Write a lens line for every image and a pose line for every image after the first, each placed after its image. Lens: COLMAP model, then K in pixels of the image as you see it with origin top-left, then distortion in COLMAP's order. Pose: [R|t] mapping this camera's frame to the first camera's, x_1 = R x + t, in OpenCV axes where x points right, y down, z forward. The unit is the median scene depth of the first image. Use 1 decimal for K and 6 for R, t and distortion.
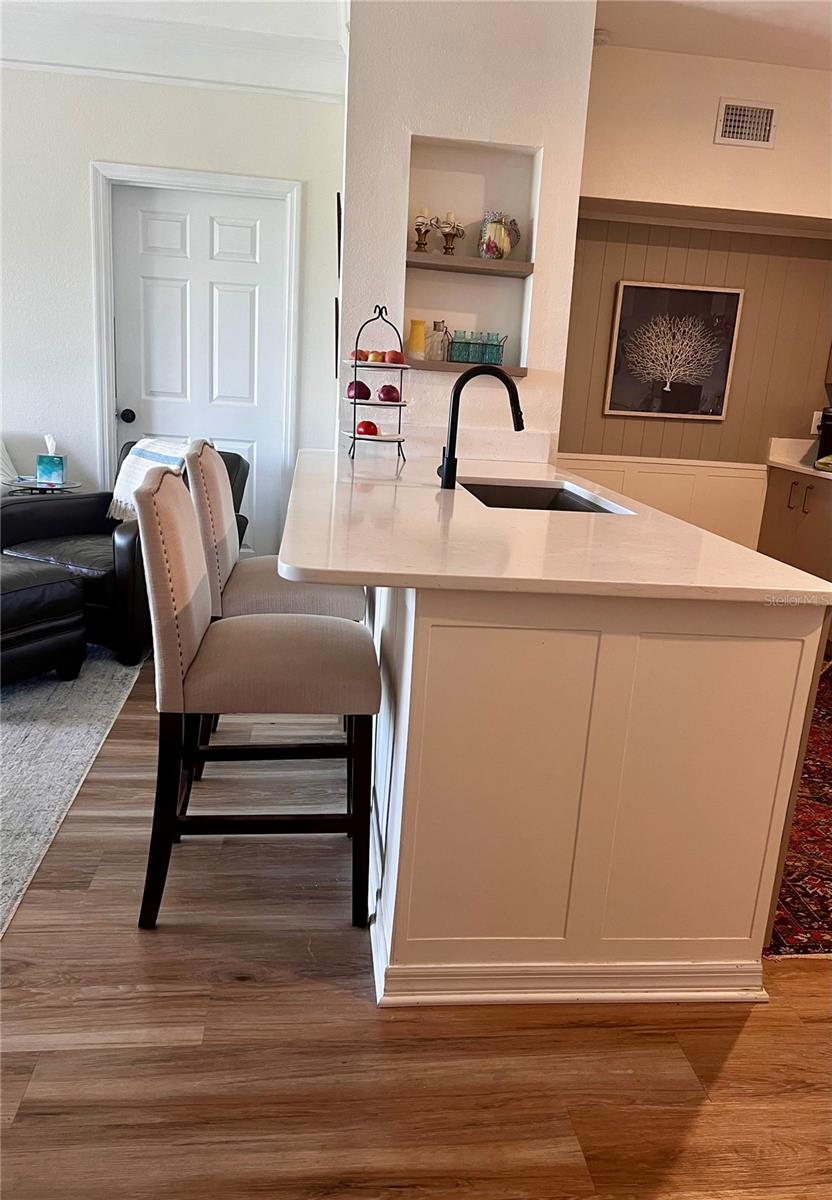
lens RADIAL K [[876.7, 0, 416.1], [0, 876.7, 603.1], [0, 0, 1]] dist [0.014504, 0.002130]
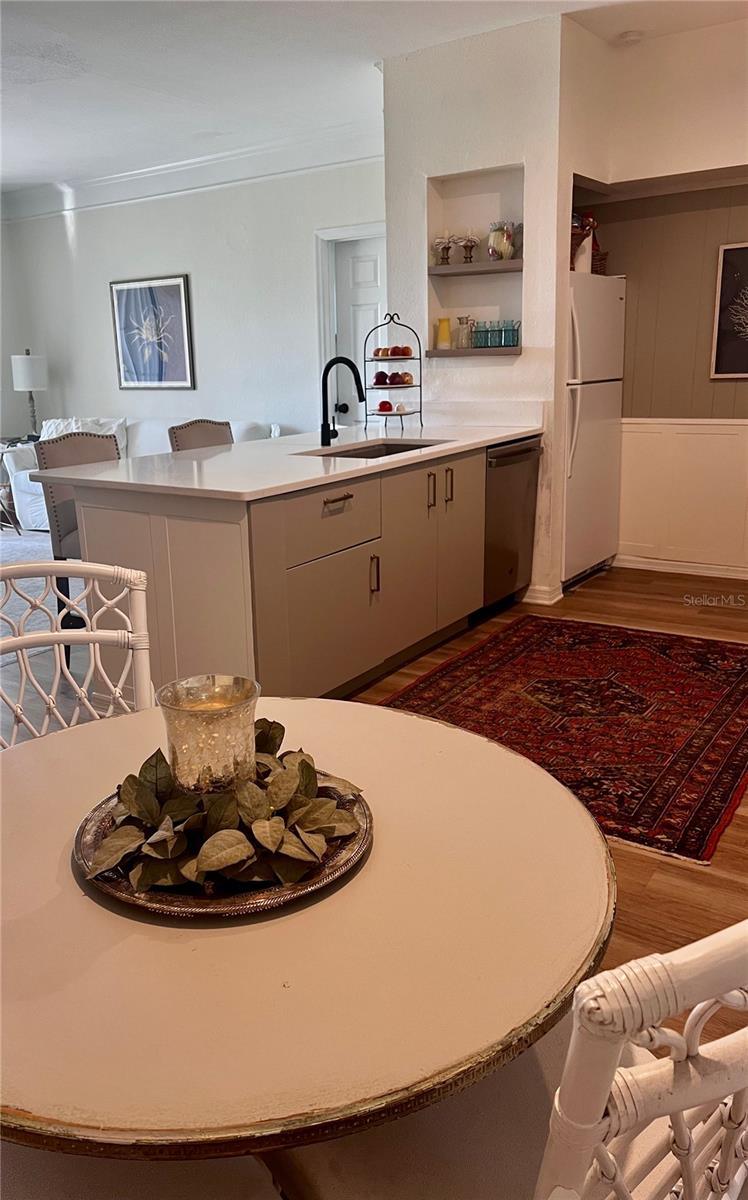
lens RADIAL K [[903.9, 0, 372.0], [0, 903.9, 598.2], [0, 0, 1]] dist [-0.007014, -0.000280]
pose [[0.764120, 0.076951, -0.640468, 0.788916], [-0.079422, 0.996528, 0.024975, 0.055139], [0.640166, 0.031784, 0.767579, -0.050587]]
